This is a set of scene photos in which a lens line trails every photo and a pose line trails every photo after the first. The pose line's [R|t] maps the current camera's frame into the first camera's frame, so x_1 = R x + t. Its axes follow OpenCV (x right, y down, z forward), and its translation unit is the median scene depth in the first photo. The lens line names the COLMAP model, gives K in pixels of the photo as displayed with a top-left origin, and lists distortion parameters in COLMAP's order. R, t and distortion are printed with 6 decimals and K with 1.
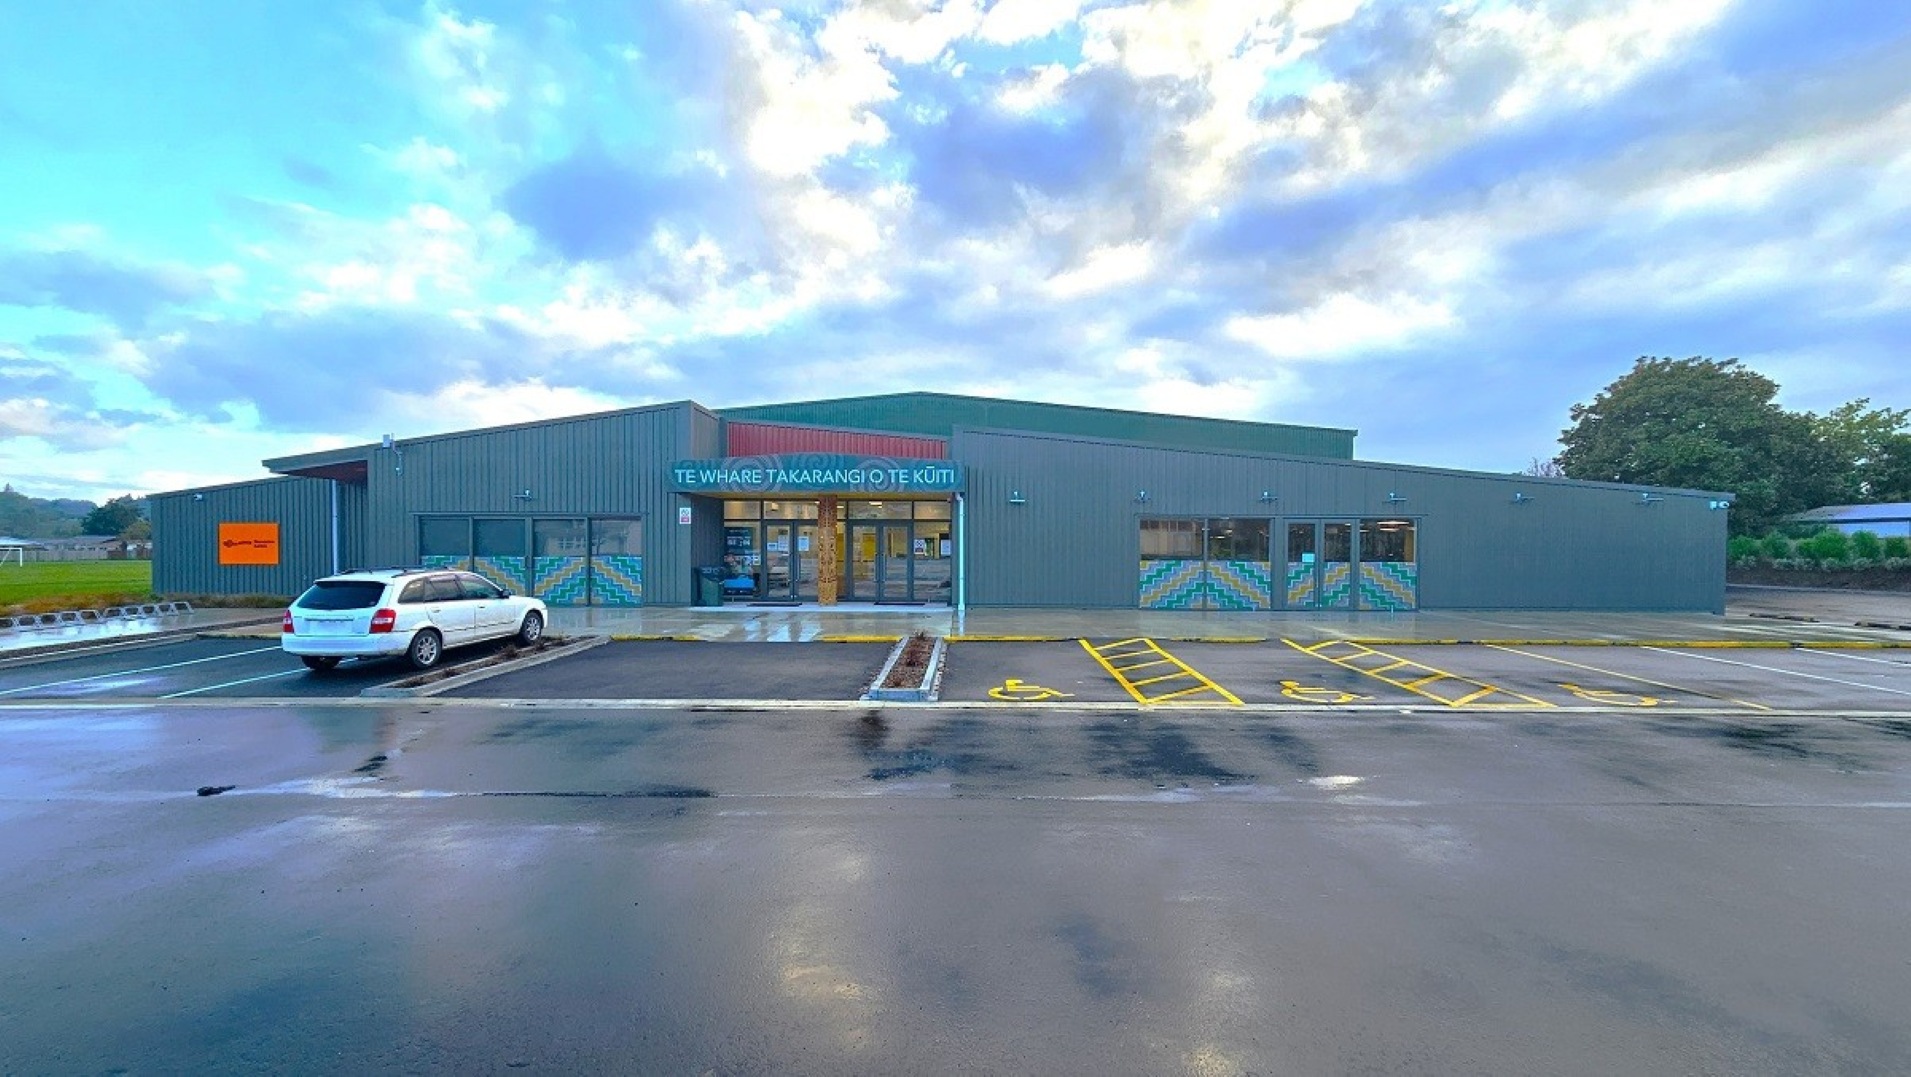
lens RADIAL K [[780.2, 0, 951.6], [0, 780.2, 560.7], [0, 0, 1]] dist [-0.000663, 0.000149]
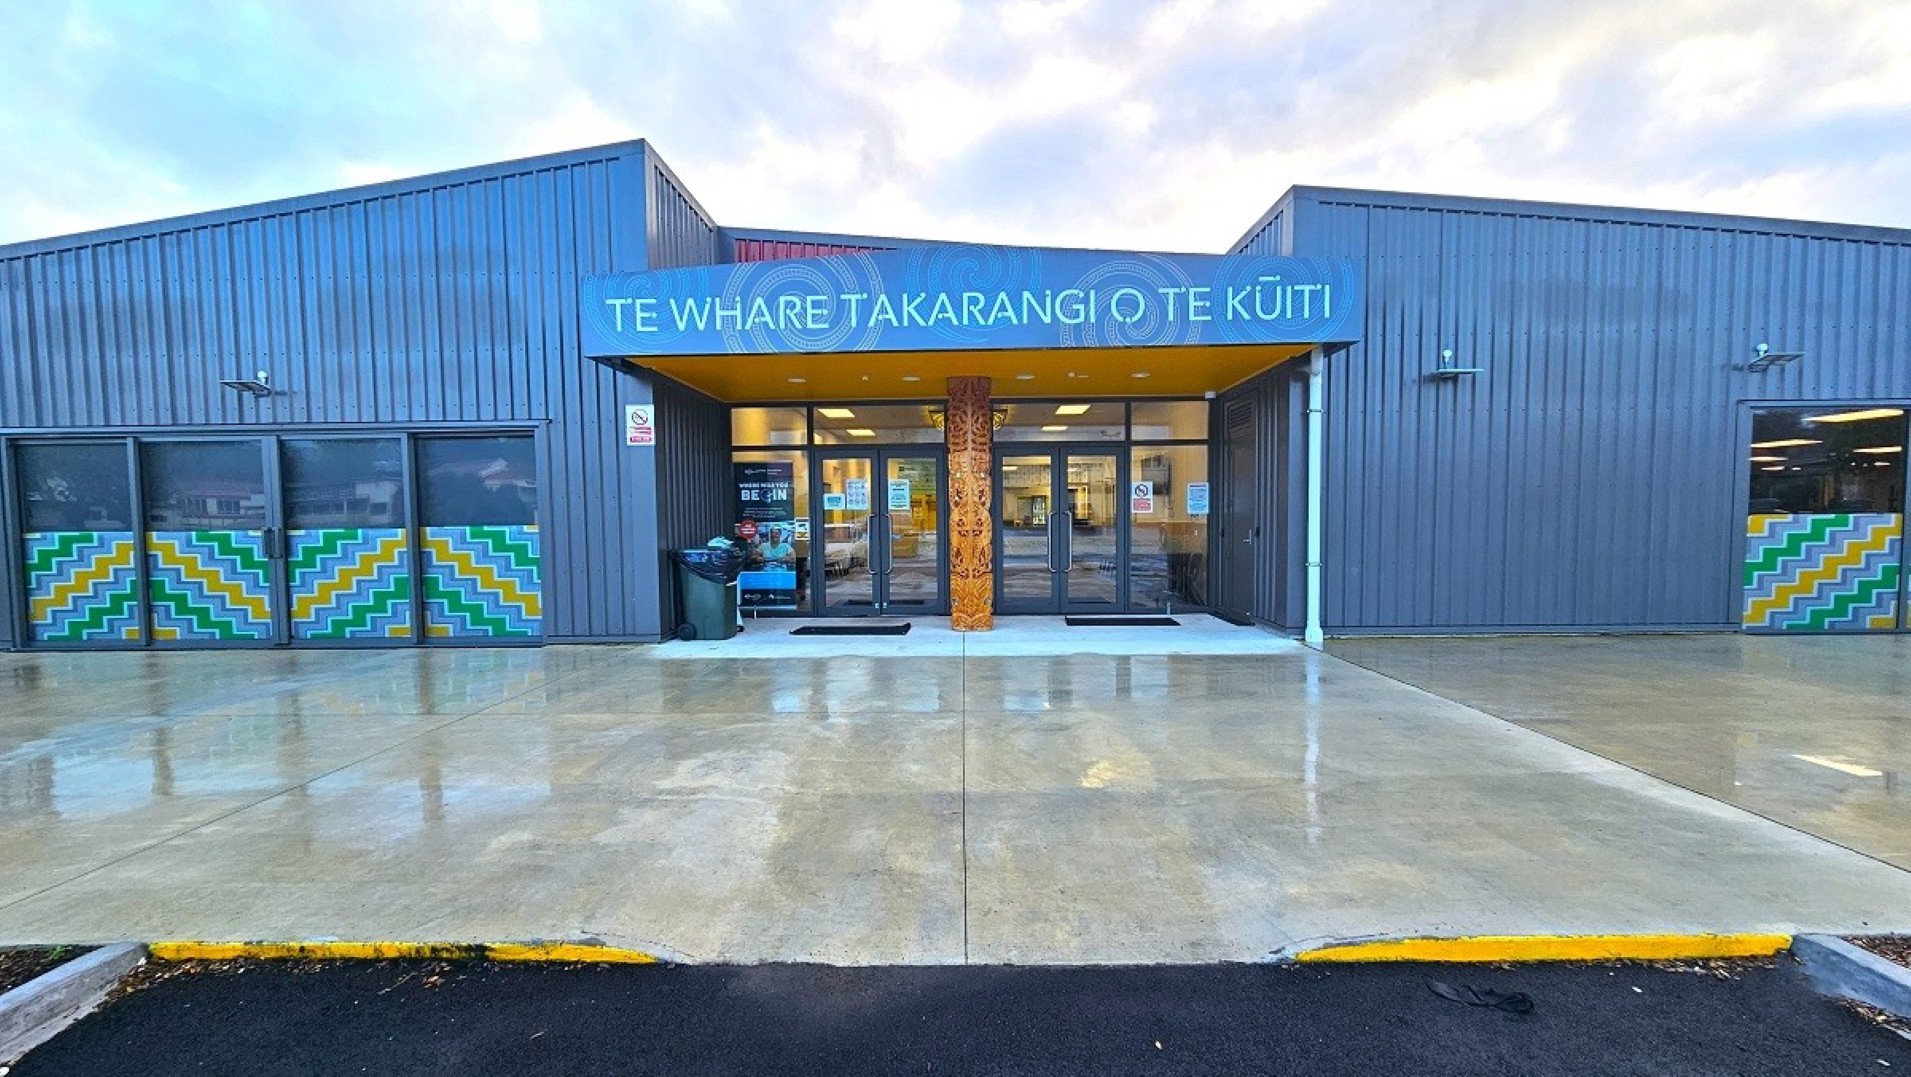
lens RADIAL K [[780.2, 0, 951.6], [0, 780.2, 560.7], [0, 0, 1]] dist [-0.000663, 0.000149]
pose [[0.999853, -0.016694, -0.003832, -0.154579], [0.016818, 0.999248, 0.034951, 0.002406], [0.003245, -0.035010, 0.999382, 0.513162]]
